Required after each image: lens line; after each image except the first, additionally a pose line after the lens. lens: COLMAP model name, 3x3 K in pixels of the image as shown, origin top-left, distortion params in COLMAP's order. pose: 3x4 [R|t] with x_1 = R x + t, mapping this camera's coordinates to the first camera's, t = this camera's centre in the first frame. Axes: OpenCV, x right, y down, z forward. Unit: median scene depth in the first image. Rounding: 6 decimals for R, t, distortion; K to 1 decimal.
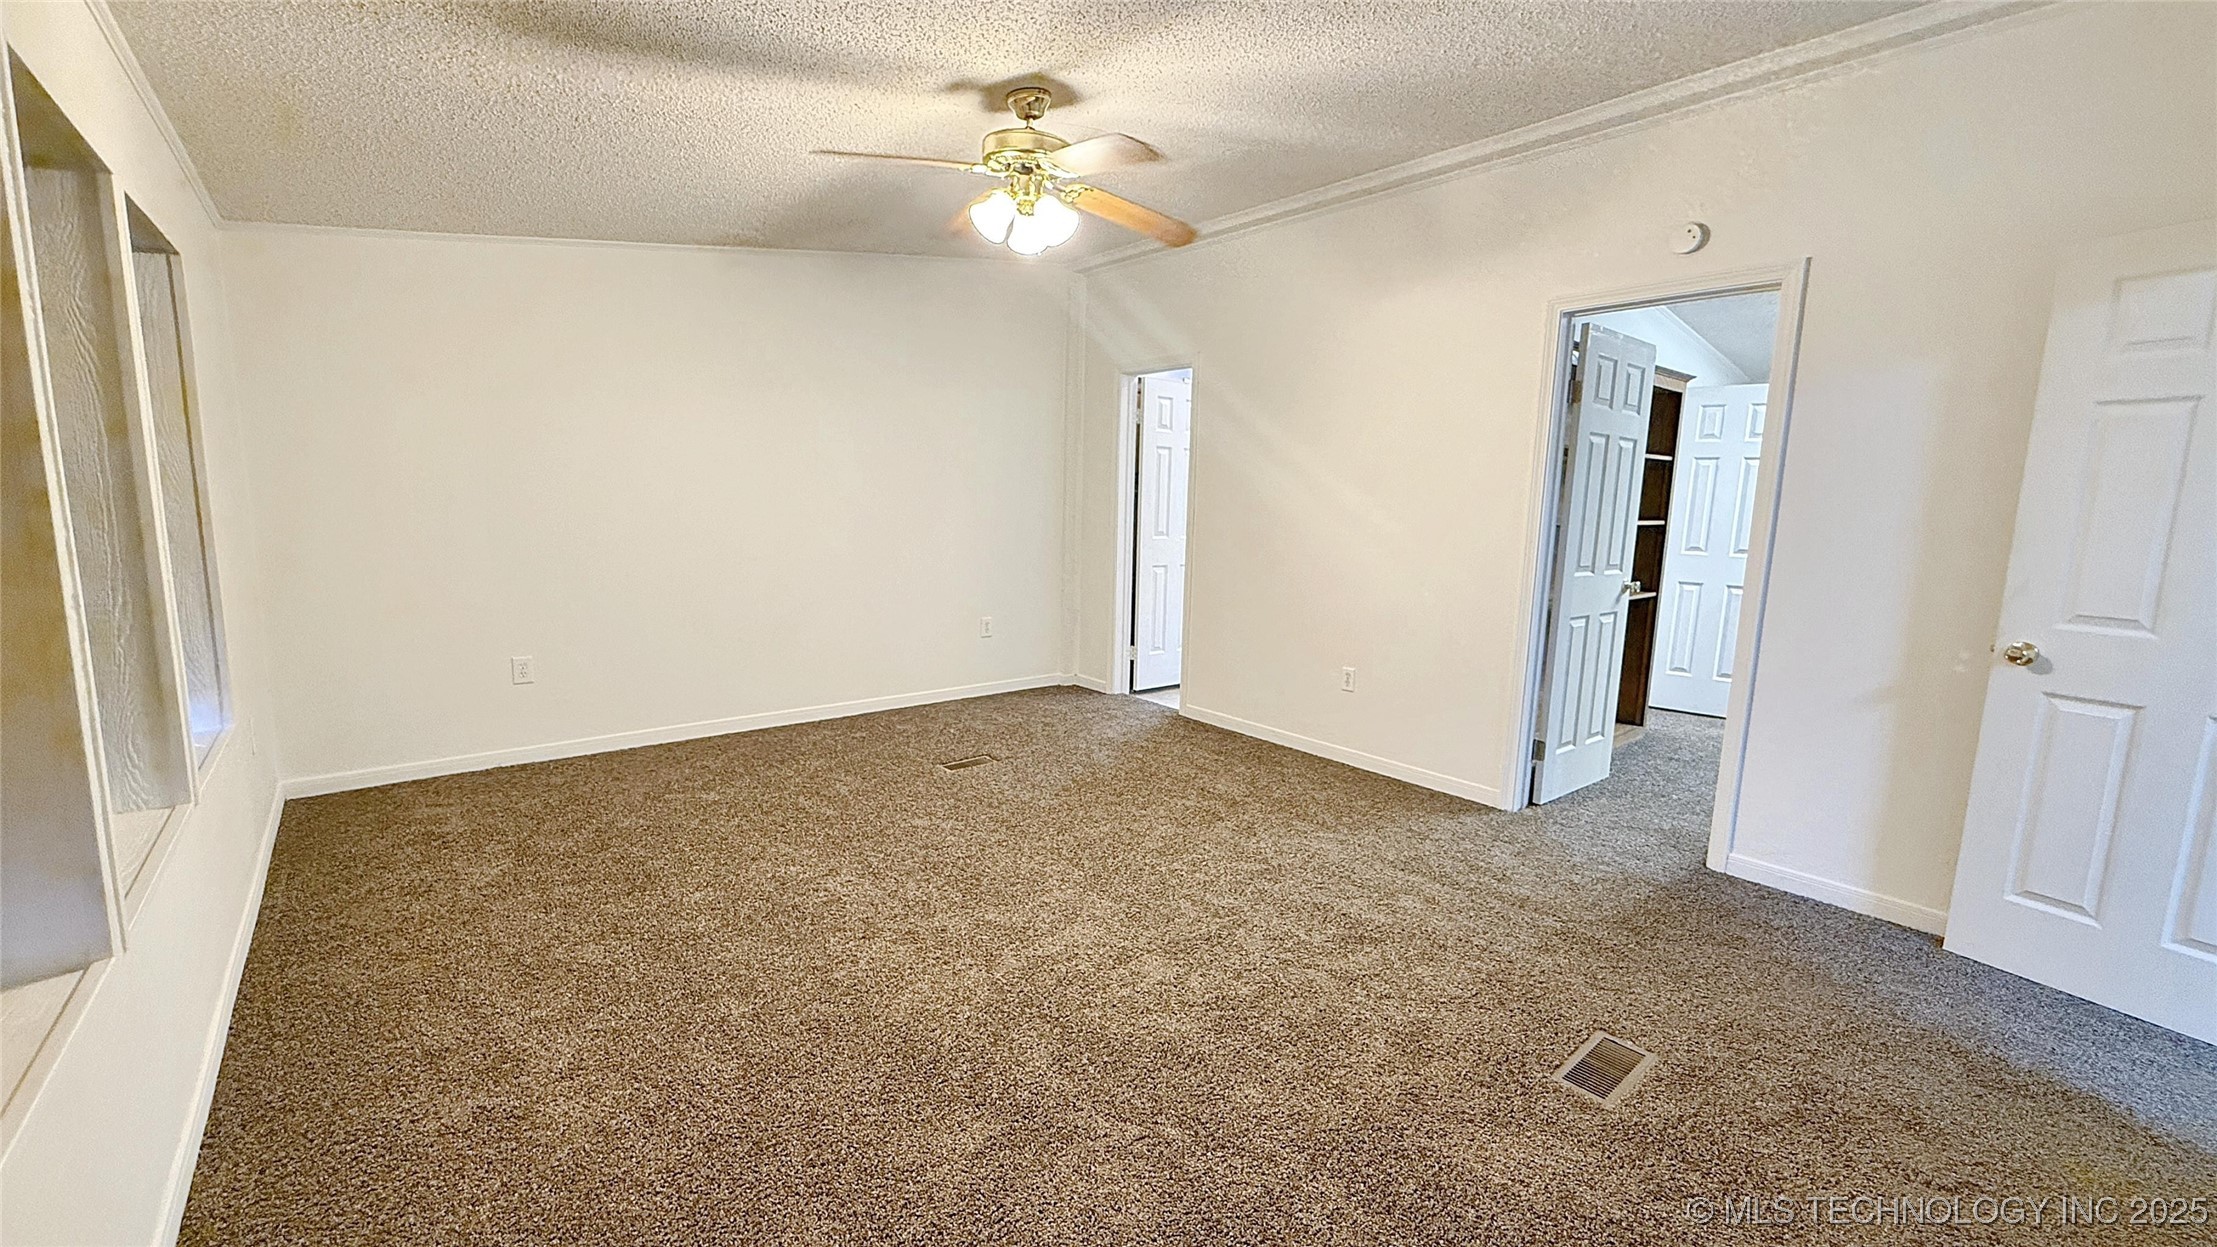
lens RADIAL K [[888.3, 0, 1106.3], [0, 888.3, 622.1], [0, 0, 1]] dist [0.001024, 0.000141]
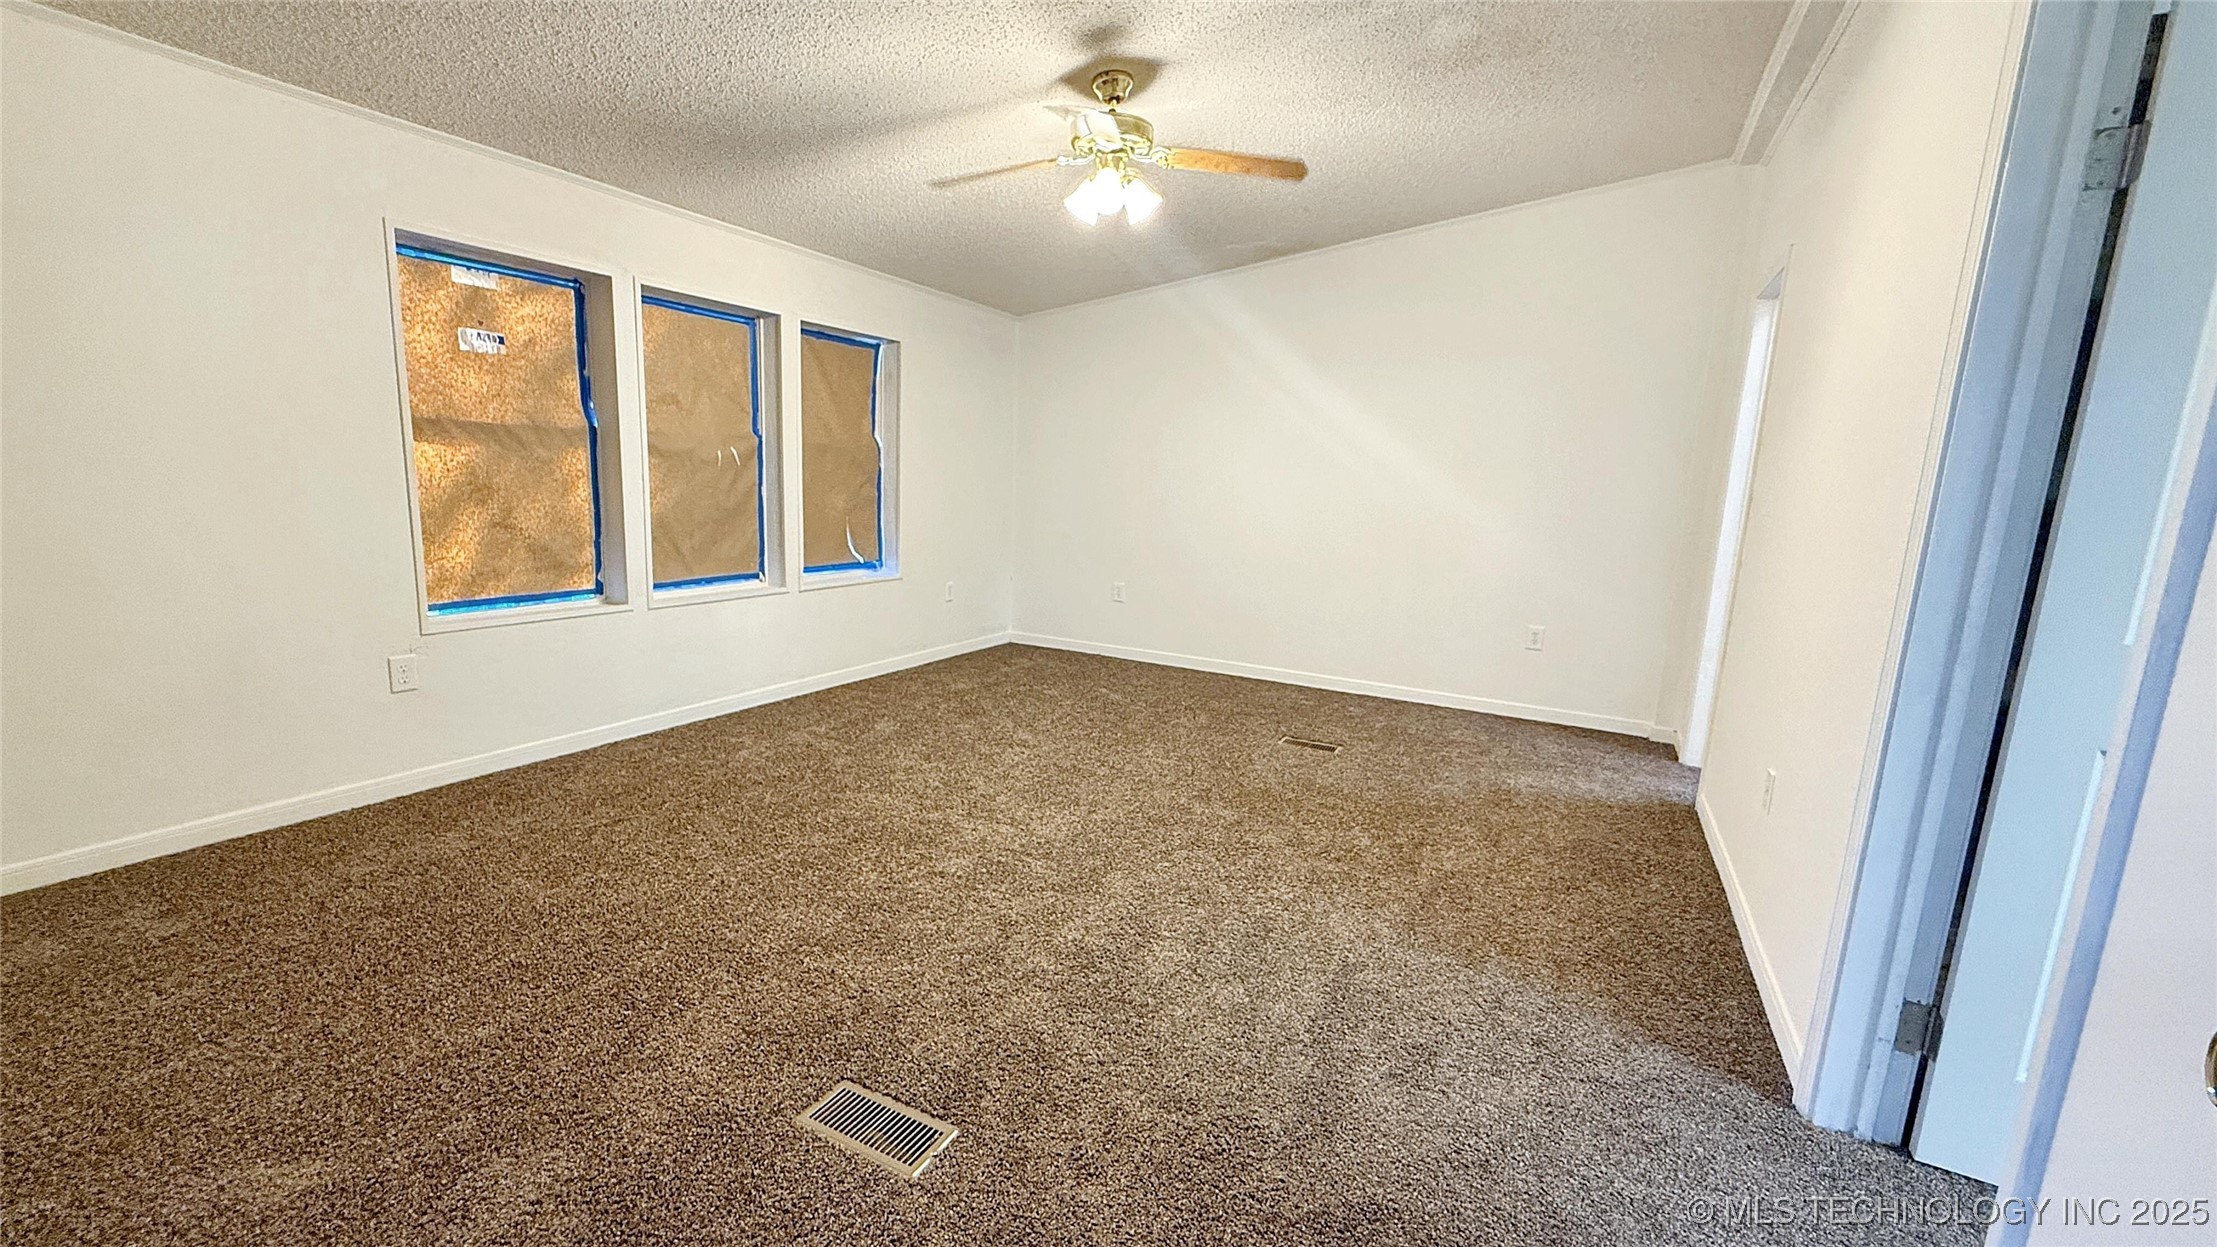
lens RADIAL K [[888.3, 0, 1106.3], [0, 888.3, 622.1], [0, 0, 1]] dist [0.001024, 0.000141]
pose [[0.376176, 0.144088, -0.915276, 0.866397], [-0.164718, 0.982499, 0.086972, -0.027550], [0.911789, 0.118045, 0.393327, 0.551902]]
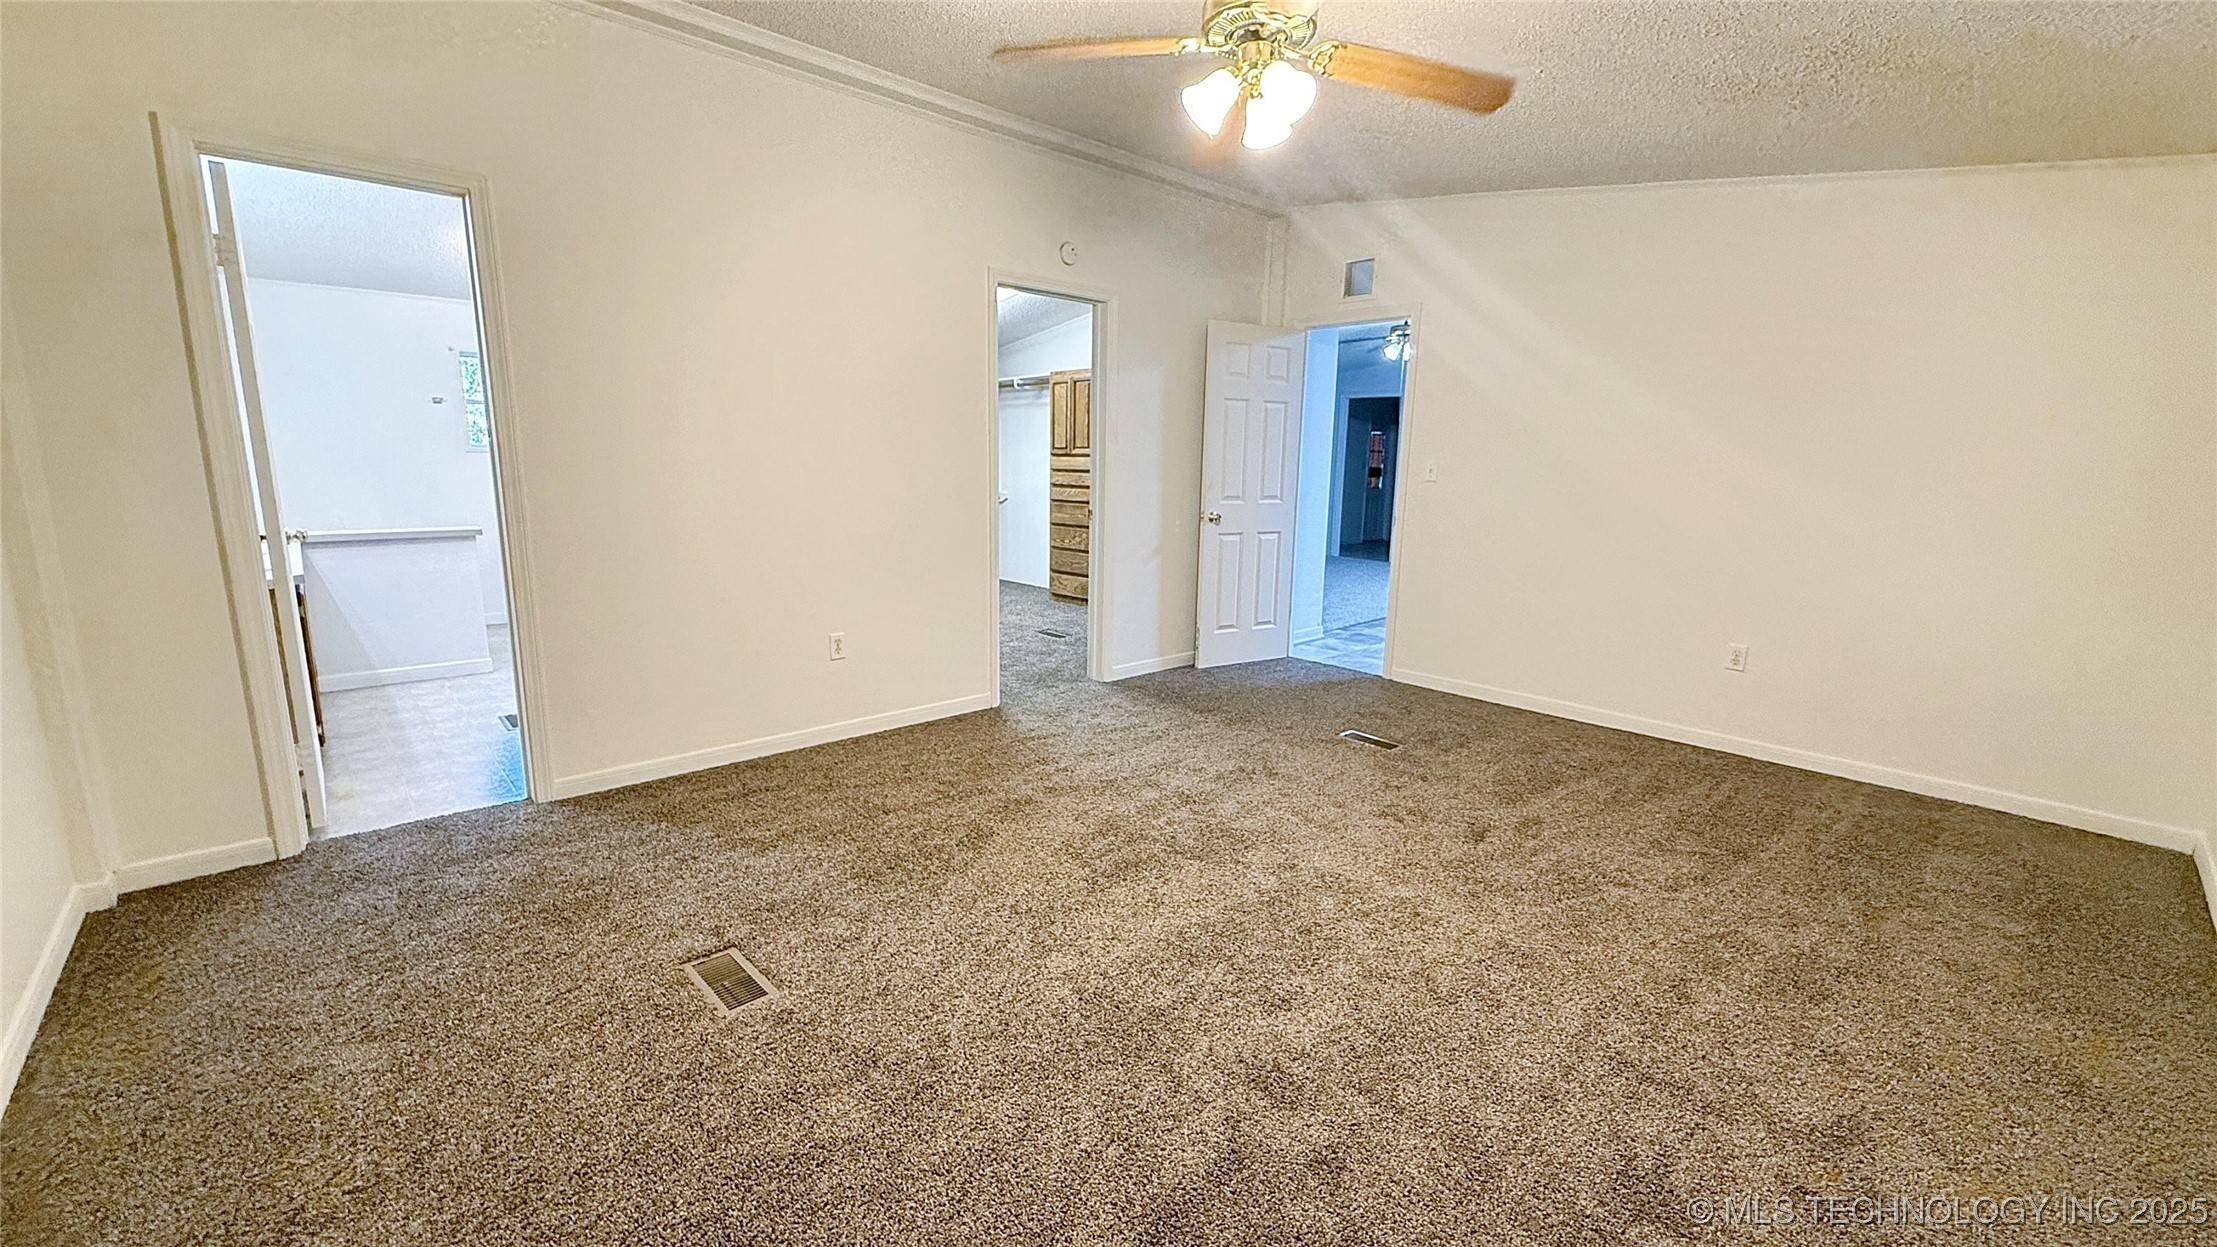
lens RADIAL K [[888.3, 0, 1106.3], [0, 888.3, 622.1], [0, 0, 1]] dist [0.001024, 0.000141]
pose [[-0.047554, -0.211168, 0.976292, -0.850117], [0.122819, 0.968745, 0.215518, -0.165715], [-0.991289, 0.130156, -0.020132, 1.058825]]
